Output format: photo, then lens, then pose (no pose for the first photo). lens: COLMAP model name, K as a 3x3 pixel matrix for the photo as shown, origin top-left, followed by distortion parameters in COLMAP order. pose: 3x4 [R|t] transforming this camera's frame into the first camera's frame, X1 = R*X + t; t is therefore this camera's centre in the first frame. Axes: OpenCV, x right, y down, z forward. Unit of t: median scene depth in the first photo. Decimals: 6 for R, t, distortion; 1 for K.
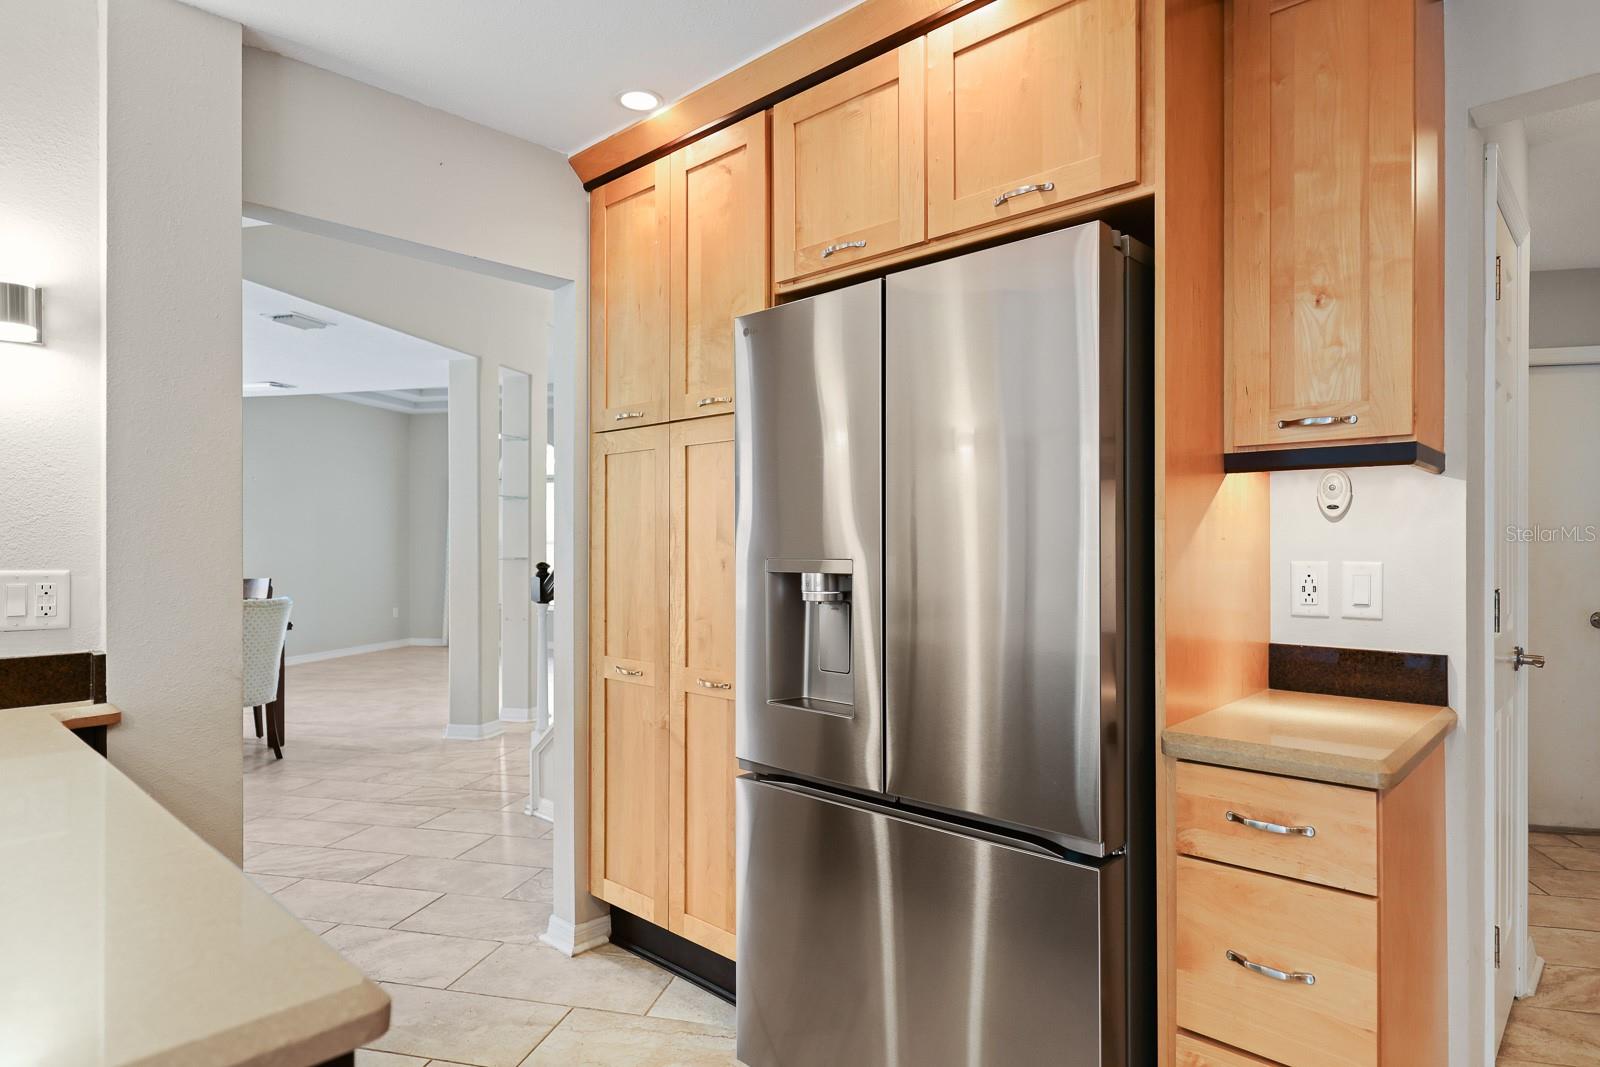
lens RADIAL K [[908.8, 0, 803.4], [0, 908.8, 539.2], [0, 0, 1]] dist [-0.000453, 0.000074]
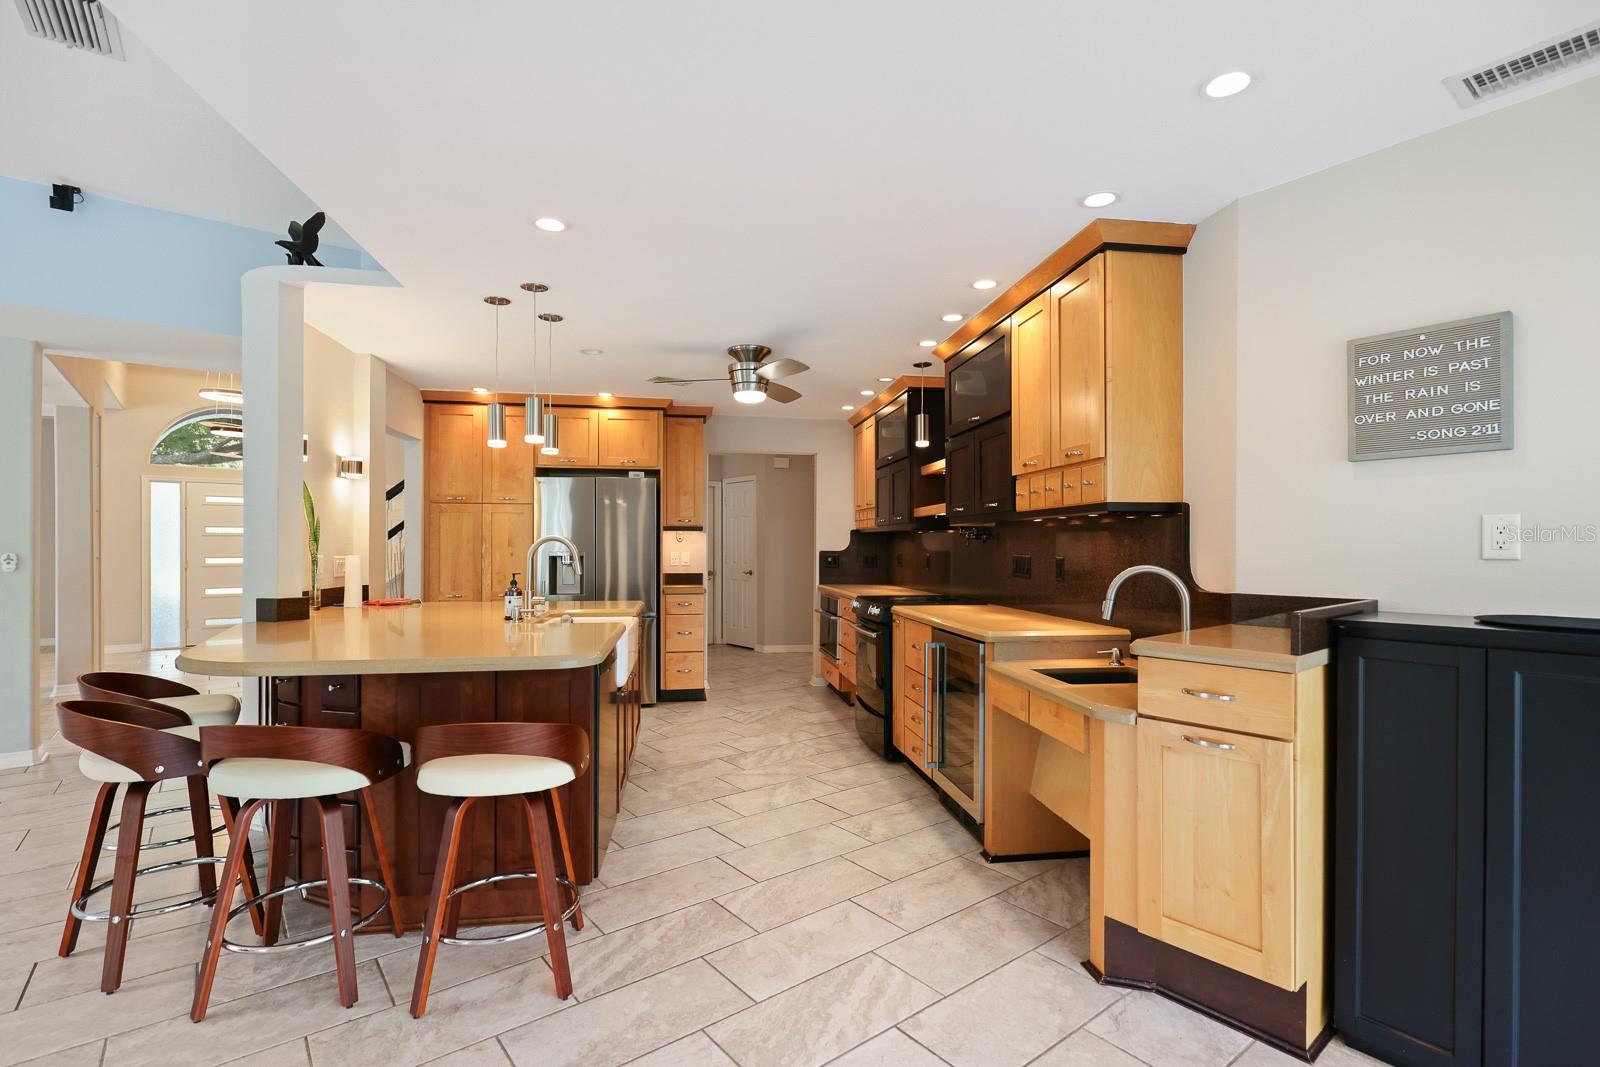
lens RADIAL K [[751.5, 0, 807.6], [0, 751.5, 547.5], [0, 0, 1]] dist [-0.000813, -0.001053]
pose [[0.615519, 0.000780, 0.788122, -1.878921], [-0.005738, 0.999977, 0.003491, -0.012321], [-0.788101, -0.006671, 0.615509, -1.669056]]
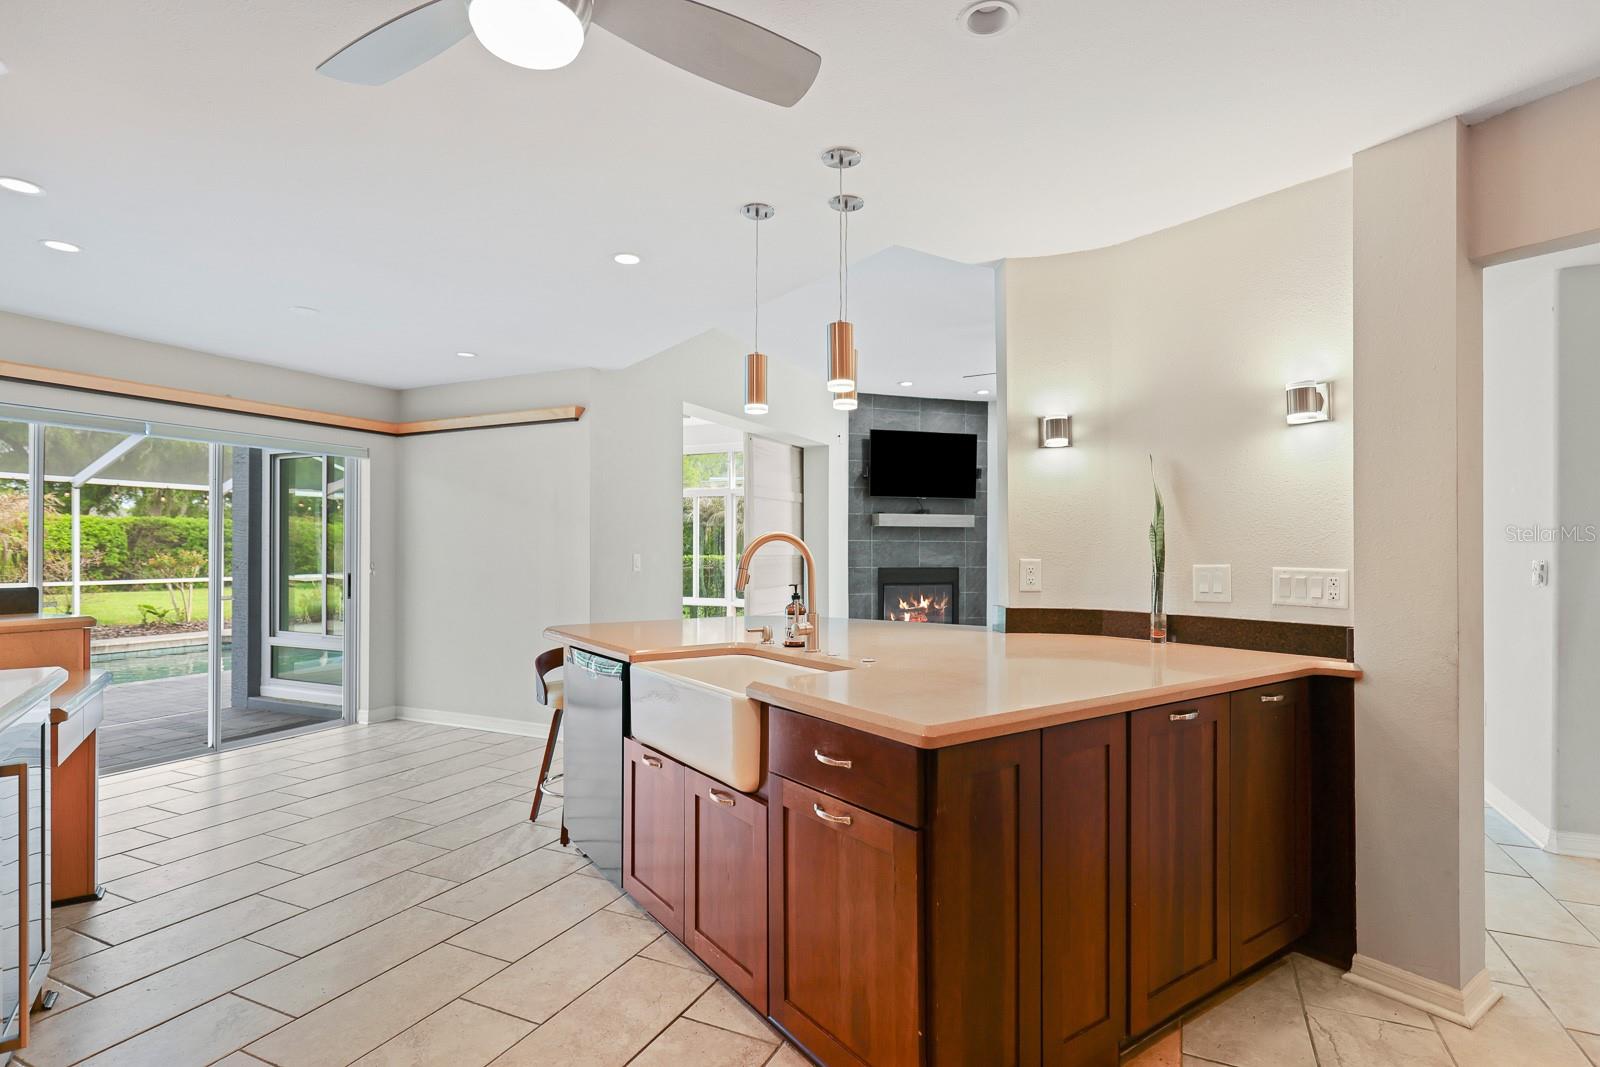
lens RADIAL K [[799.3, 0, 807.9], [0, 799.3, 538.0], [0, 0, 1]] dist [-0.000297, -0.000169]
pose [[-0.205131, -0.017296, -0.978582, 0.686525], [0.006030, 0.999803, -0.018935, 0.003688], [0.978716, -0.009785, -0.204987, 0.457361]]
